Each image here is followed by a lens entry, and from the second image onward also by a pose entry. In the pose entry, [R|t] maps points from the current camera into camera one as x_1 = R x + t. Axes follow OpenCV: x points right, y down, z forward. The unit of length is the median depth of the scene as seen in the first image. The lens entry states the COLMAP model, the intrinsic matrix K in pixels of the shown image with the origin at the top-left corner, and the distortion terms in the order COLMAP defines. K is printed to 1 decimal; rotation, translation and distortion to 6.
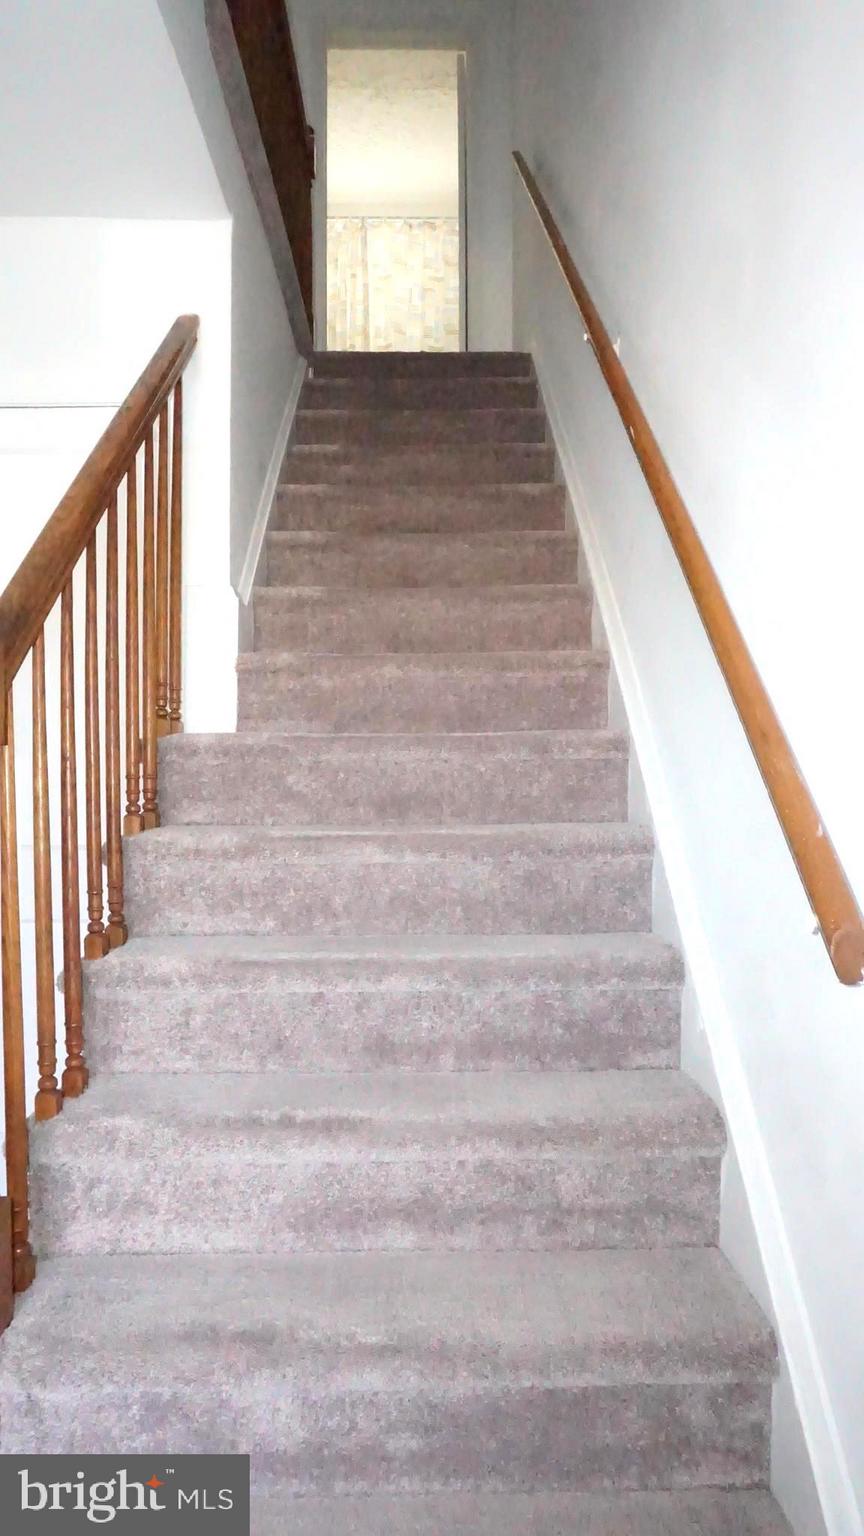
lens RADIAL K [[1033.9, 0, 432.0], [0, 1033.9, 768.0], [0, 0, 1]] dist [-0.041780, 0.034947]
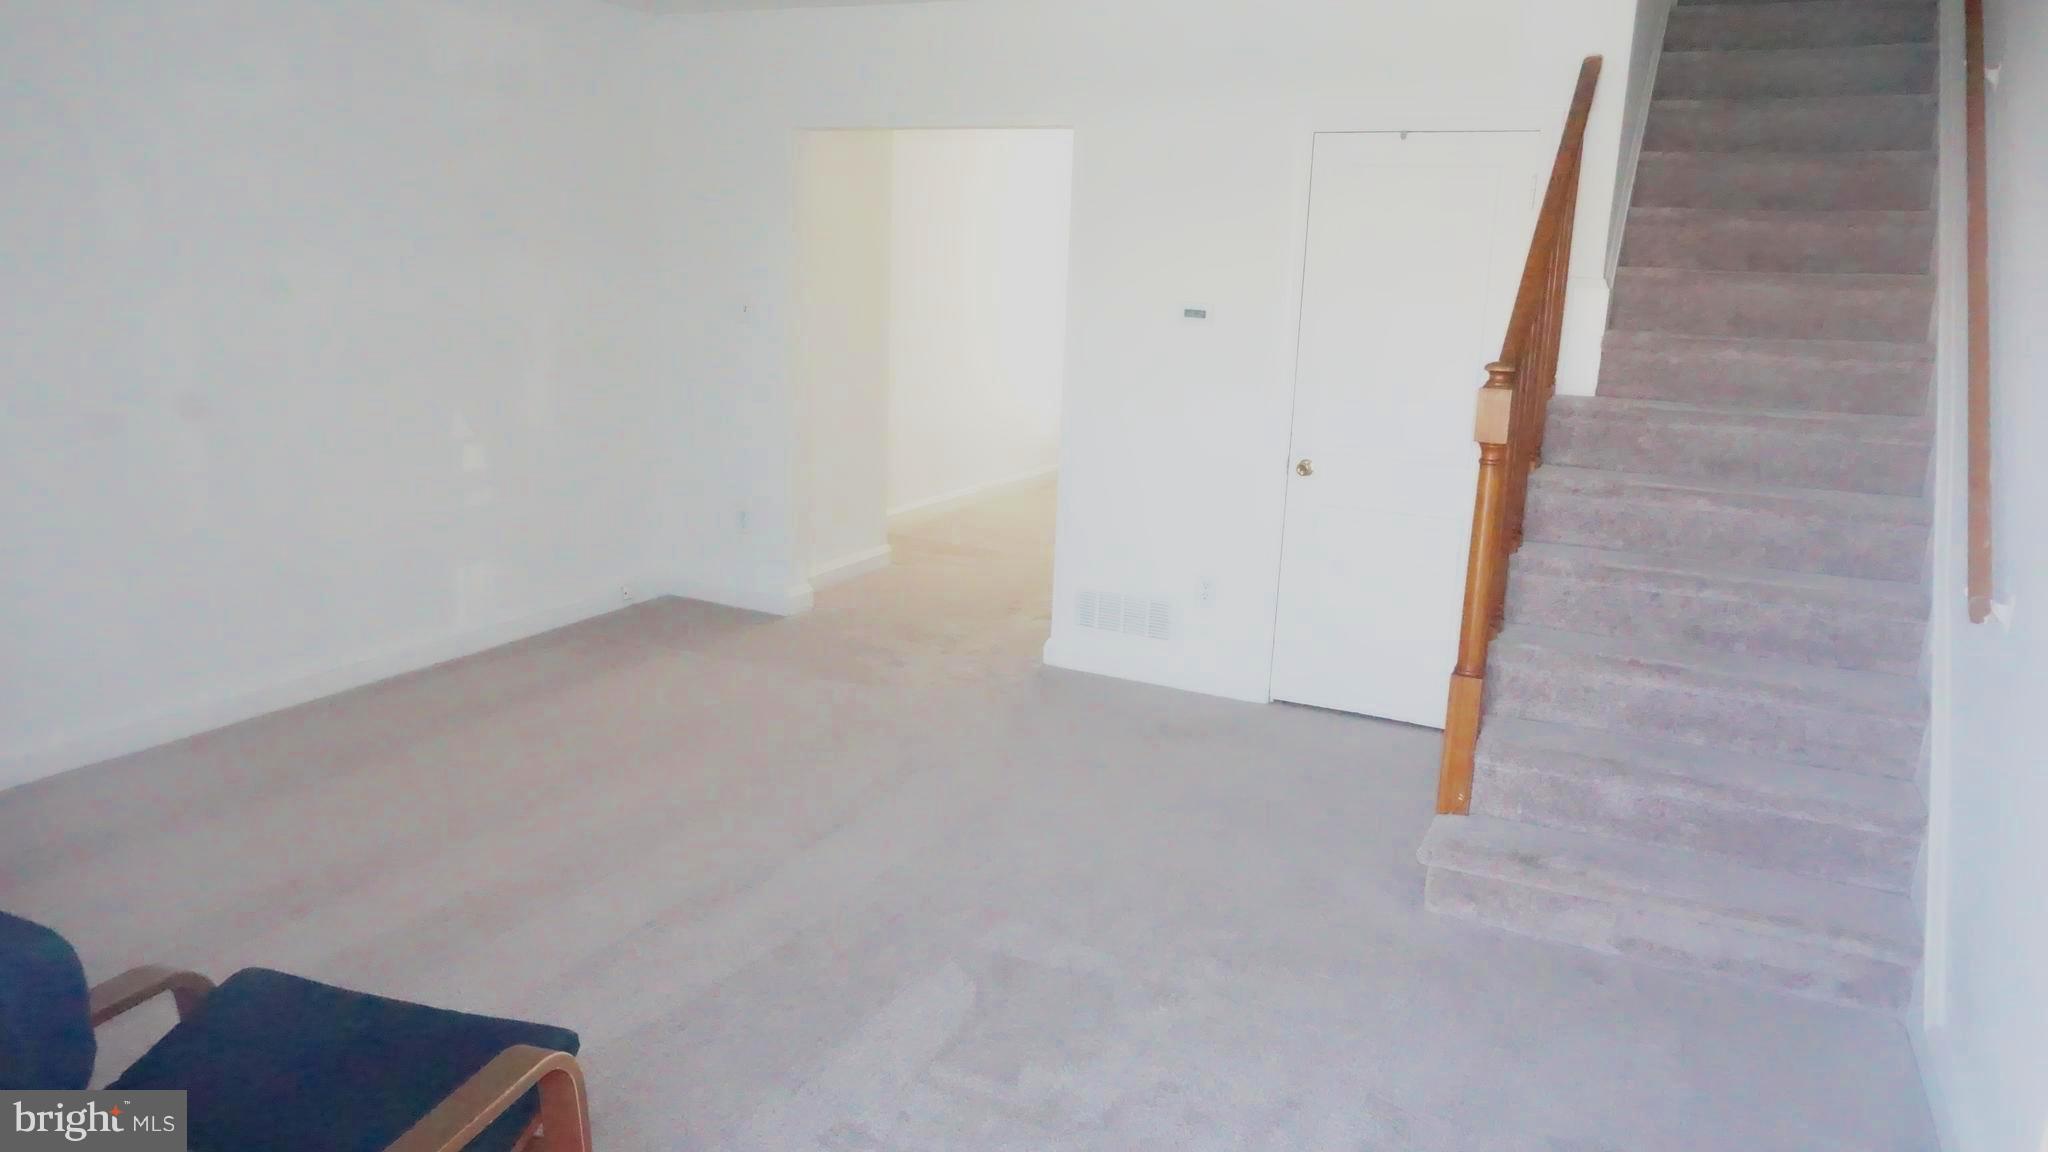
lens RADIAL K [[1378.5, 0, 1024.0], [0, 1378.5, 576.0], [0, 0, 1]] dist [-0.041780, 0.034947]
pose [[0.888371, 0.133321, -0.439343, -0.052822], [-0.037096, 0.974626, 0.220746, -0.226113], [0.457625, -0.179806, 0.870775, -1.224456]]
